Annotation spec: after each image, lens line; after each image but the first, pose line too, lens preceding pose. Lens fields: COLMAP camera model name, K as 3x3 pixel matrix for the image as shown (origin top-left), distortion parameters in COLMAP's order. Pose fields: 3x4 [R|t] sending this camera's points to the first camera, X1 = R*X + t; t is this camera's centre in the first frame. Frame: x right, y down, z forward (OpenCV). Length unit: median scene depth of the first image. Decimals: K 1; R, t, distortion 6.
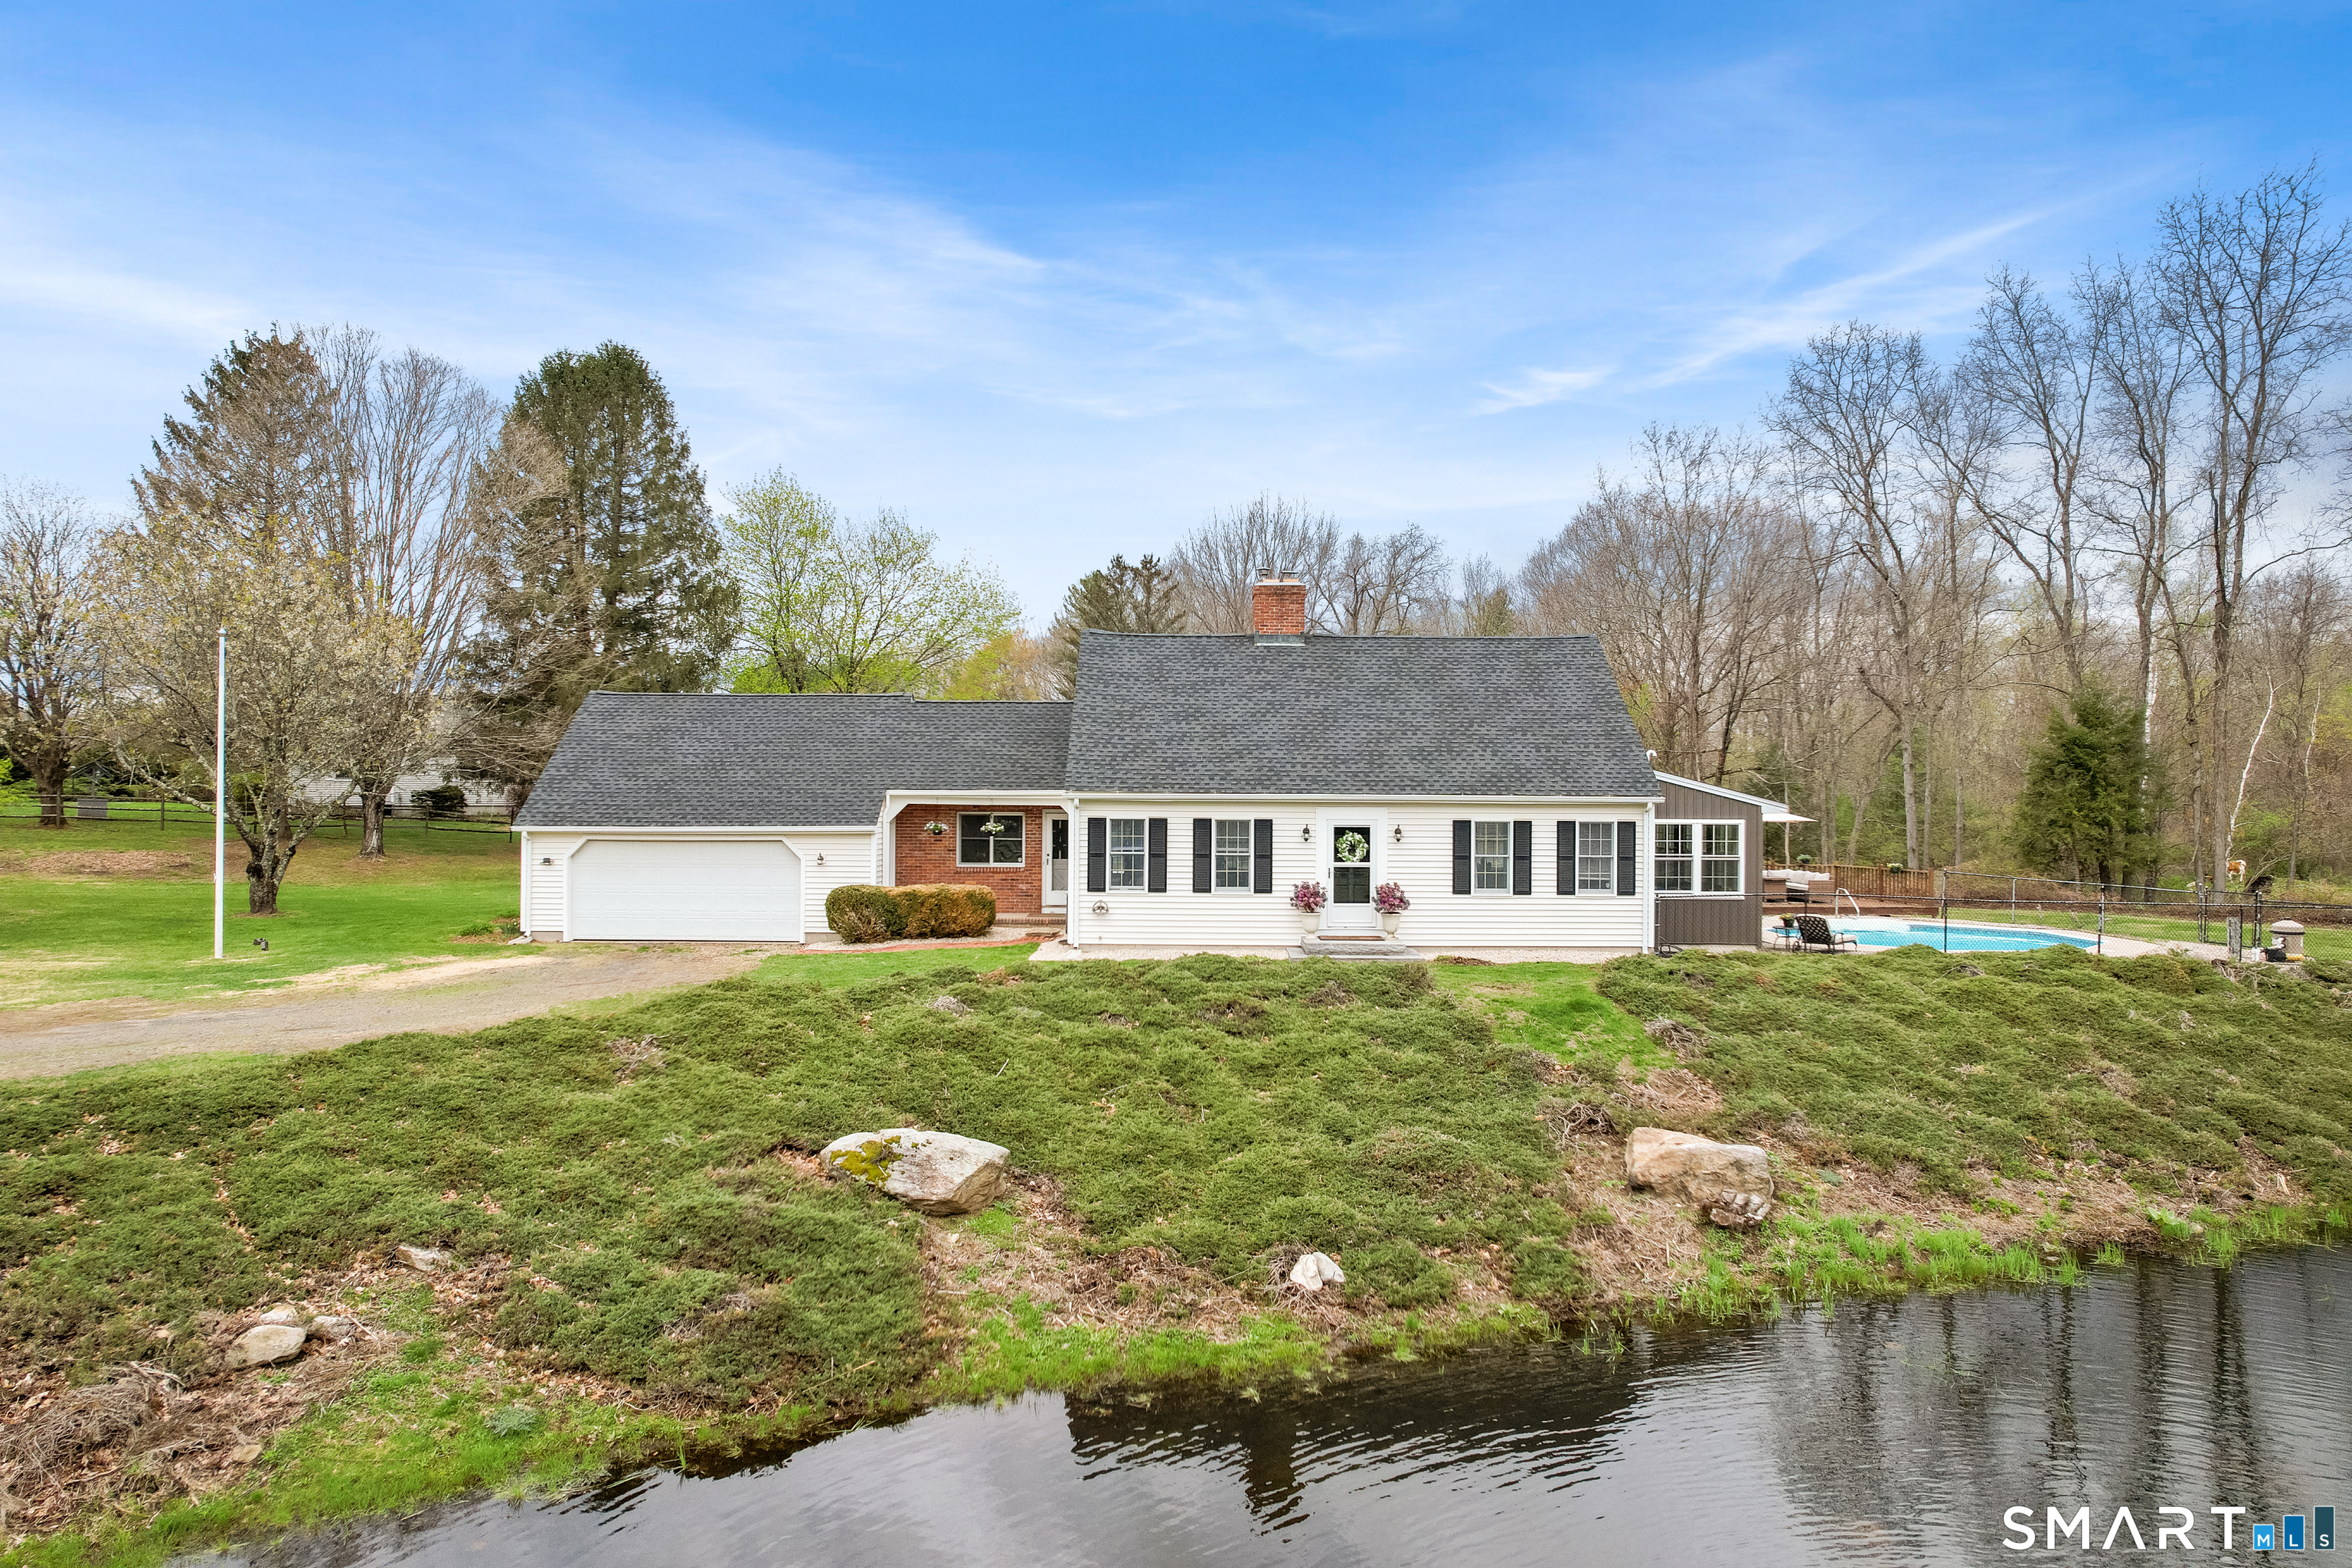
lens RADIAL K [[1505.1, 0, 1184.4], [0, 1505.1, 779.5], [0, 0, 1]] dist [-0.077518, 0.077007]
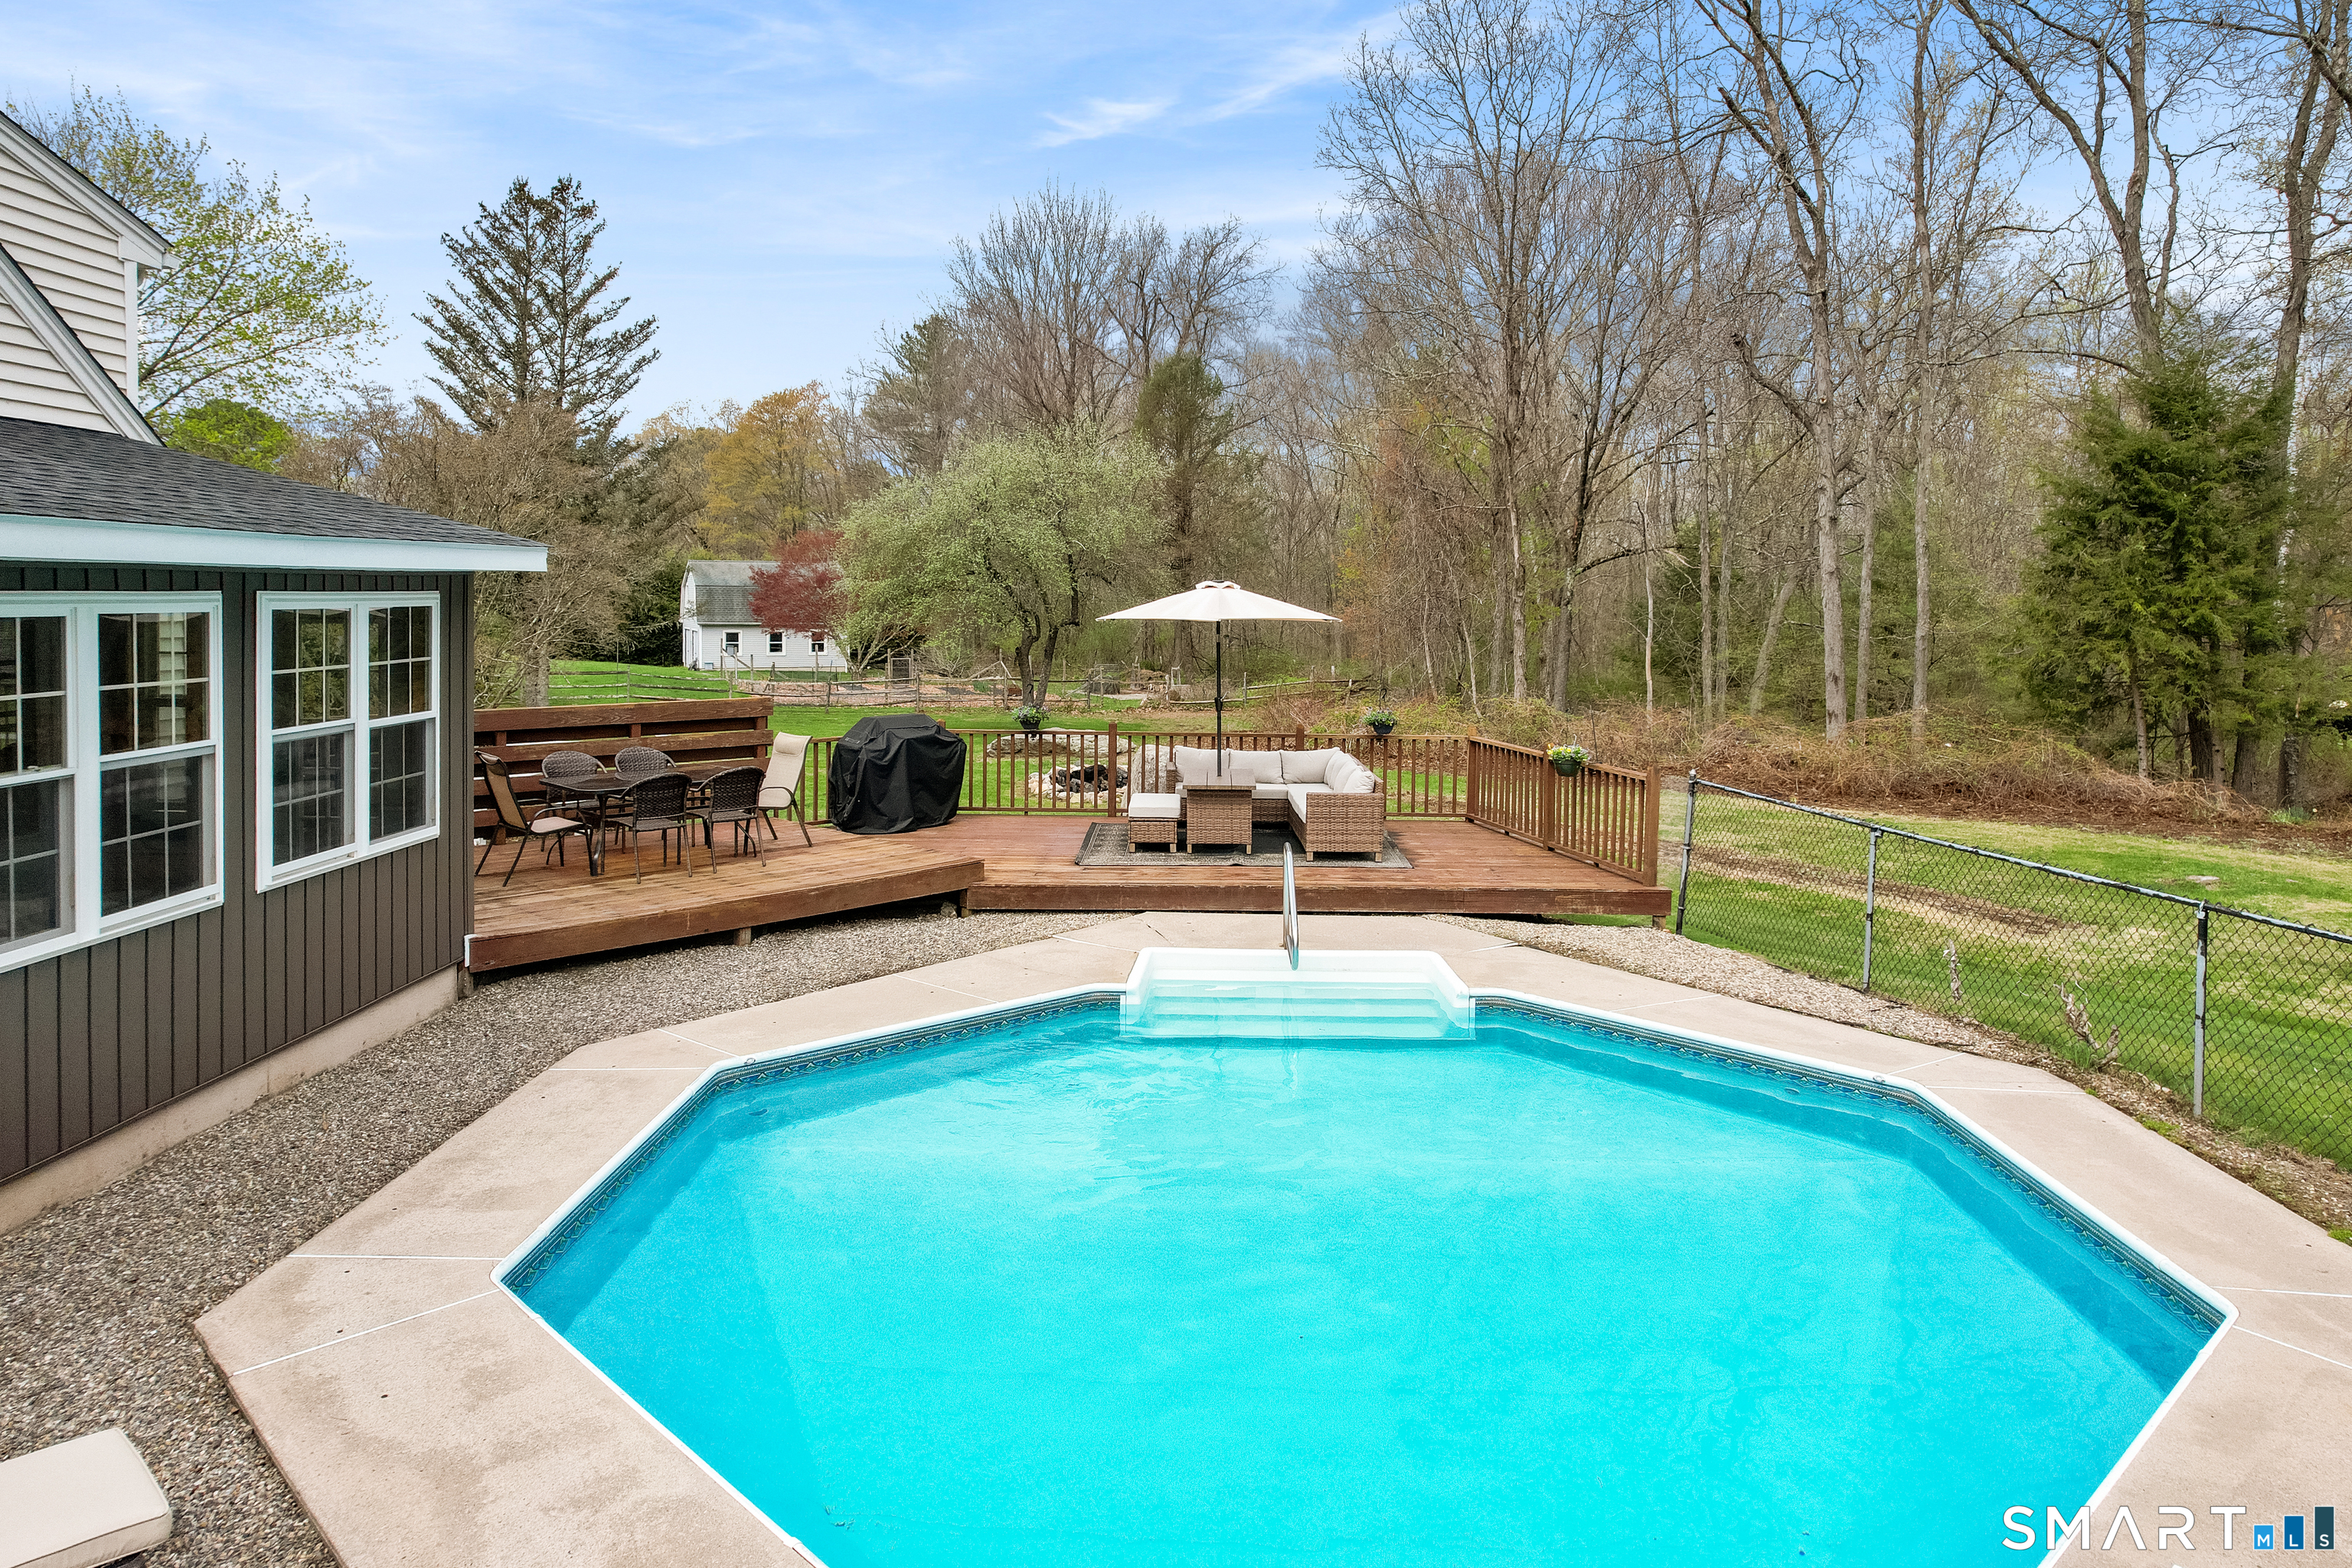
lens RADIAL K [[1543.7, 0, 1169.3], [0, 1543.7, 616.5], [0, 0, 1]] dist [-0.033623, 0.002812]
pose [[0.999194, 0.003421, -0.039988, 0.574365], [-0.002446, 0.999699, 0.024425, 0.025775], [0.040060, -0.024307, 0.998902, 0.920825]]
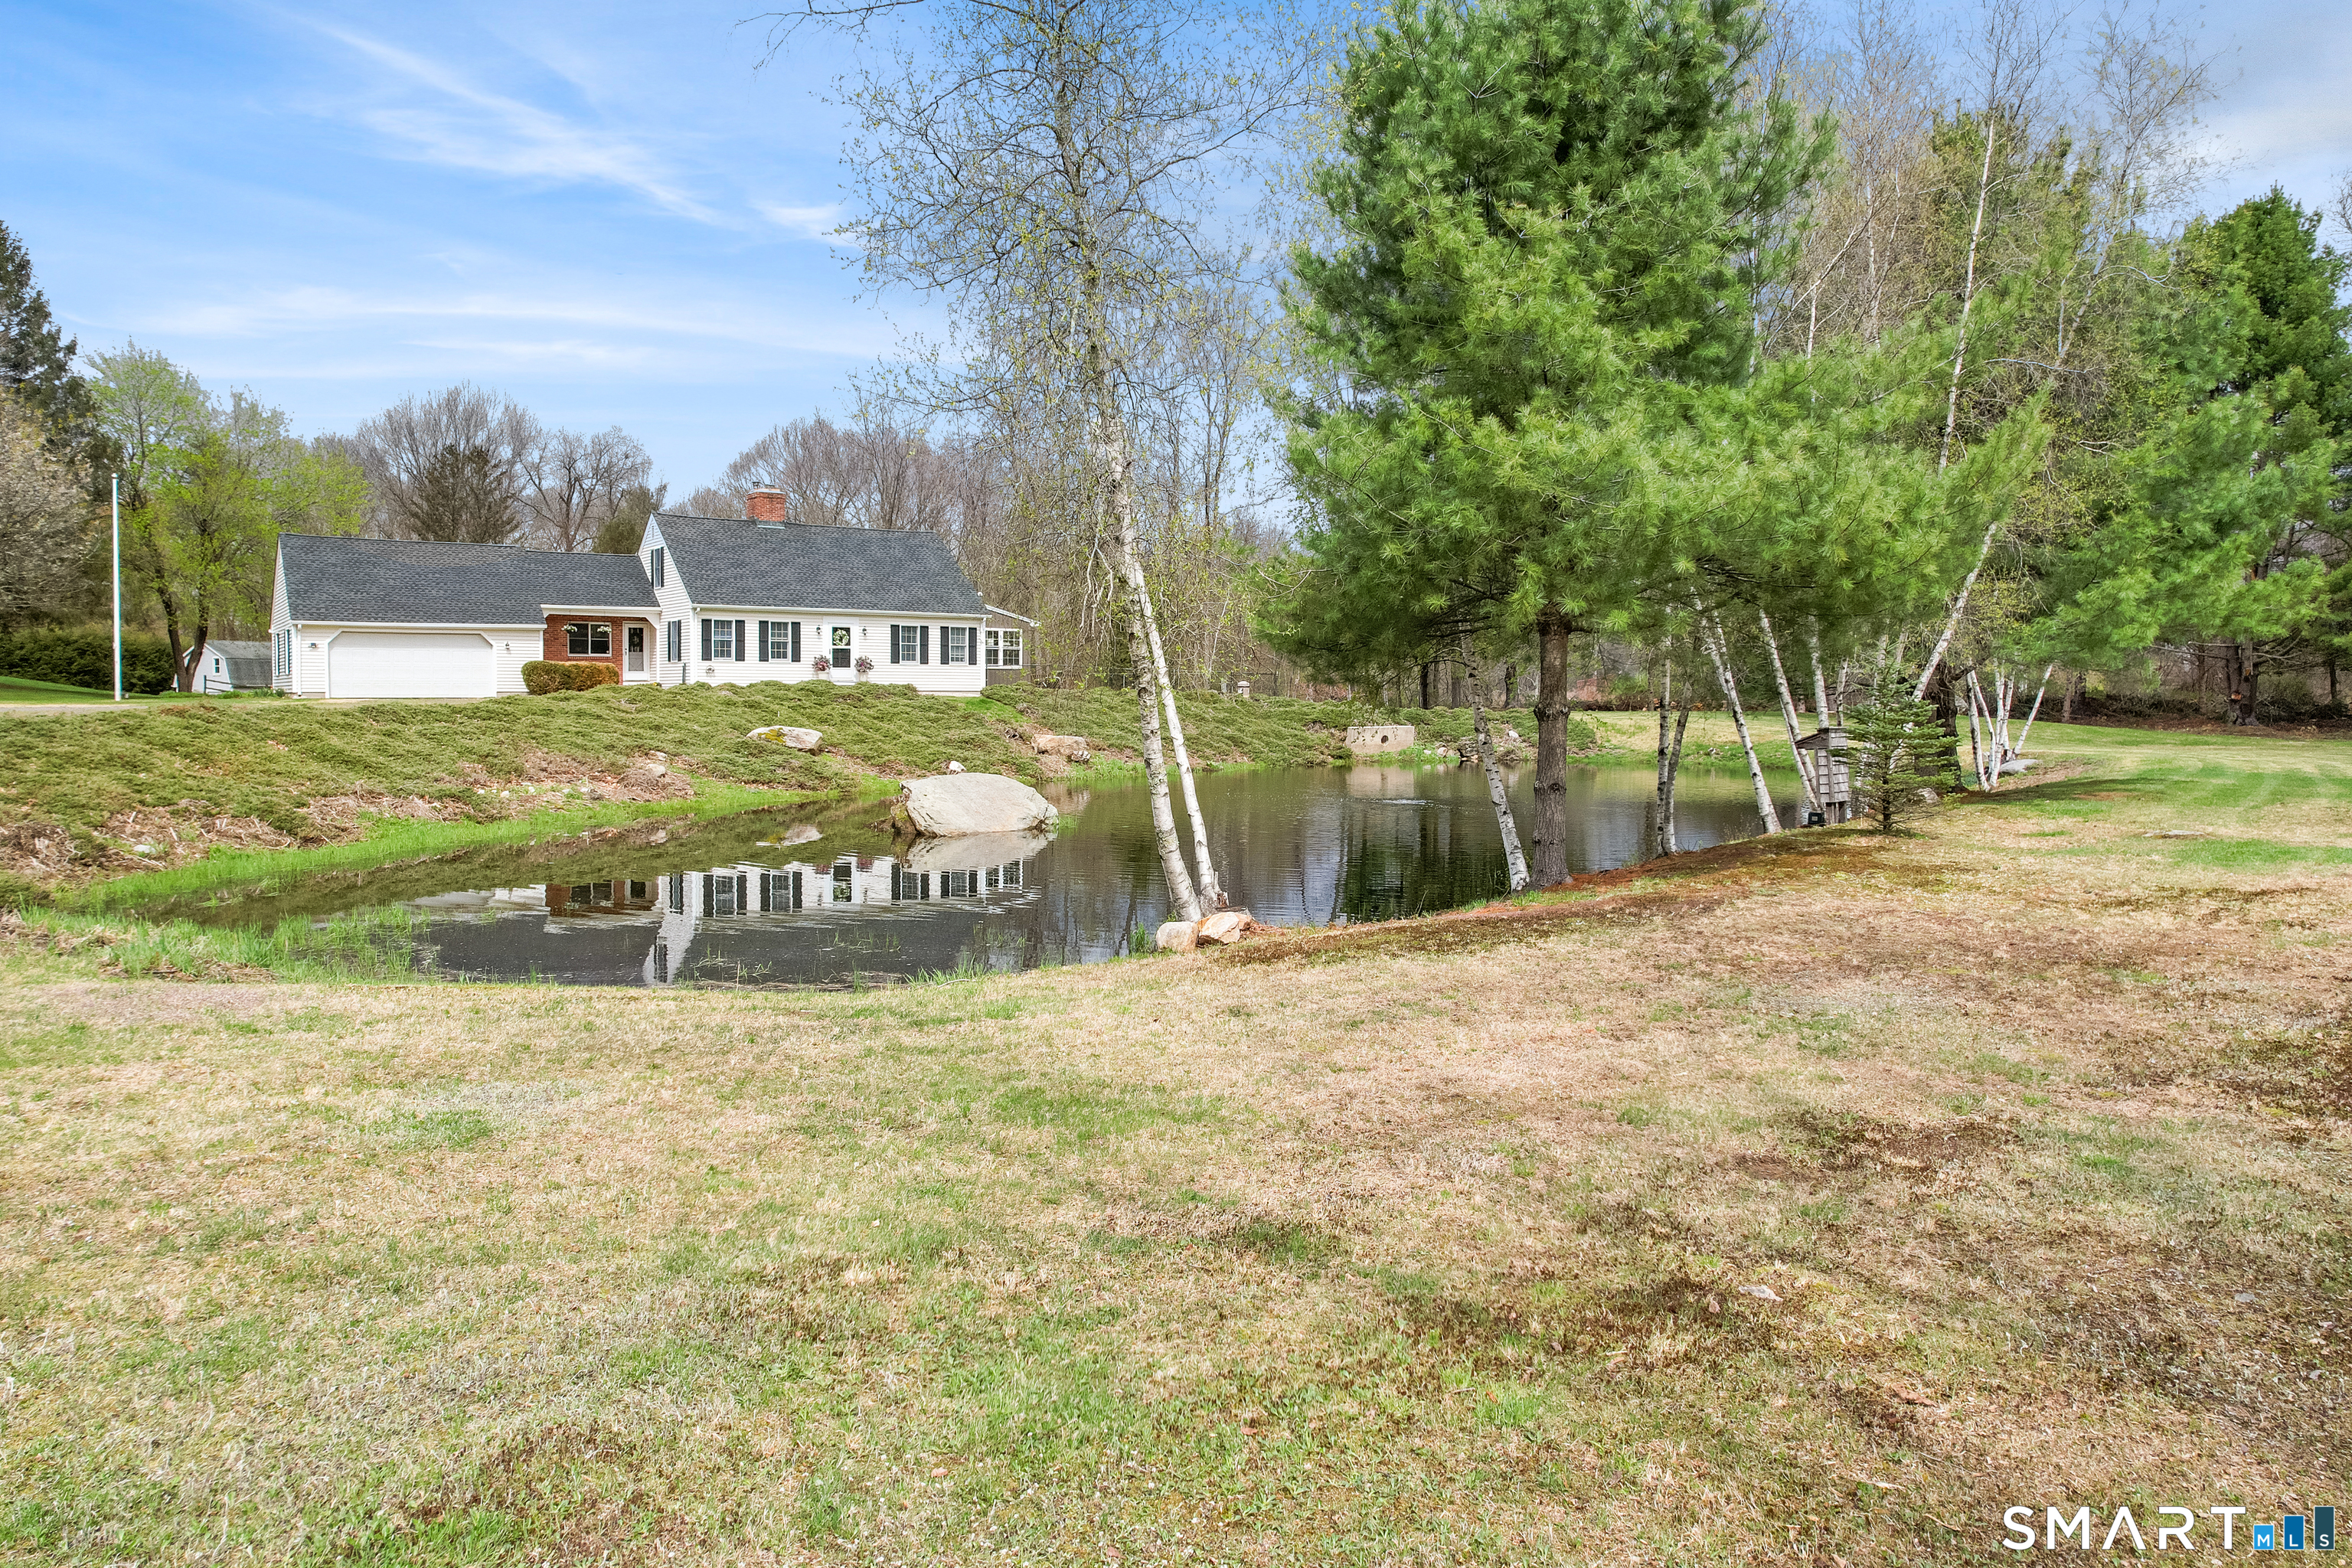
lens RADIAL K [[1505.1, 0, 1184.4], [0, 1505.1, 779.5], [0, 0, 1]] dist [-0.077518, 0.077007]
pose [[0.816403, -0.035149, 0.576413, -0.621218], [-0.002730, 0.997900, 0.064717, 0.098760], [-0.577477, -0.054409, 0.814592, -0.781724]]
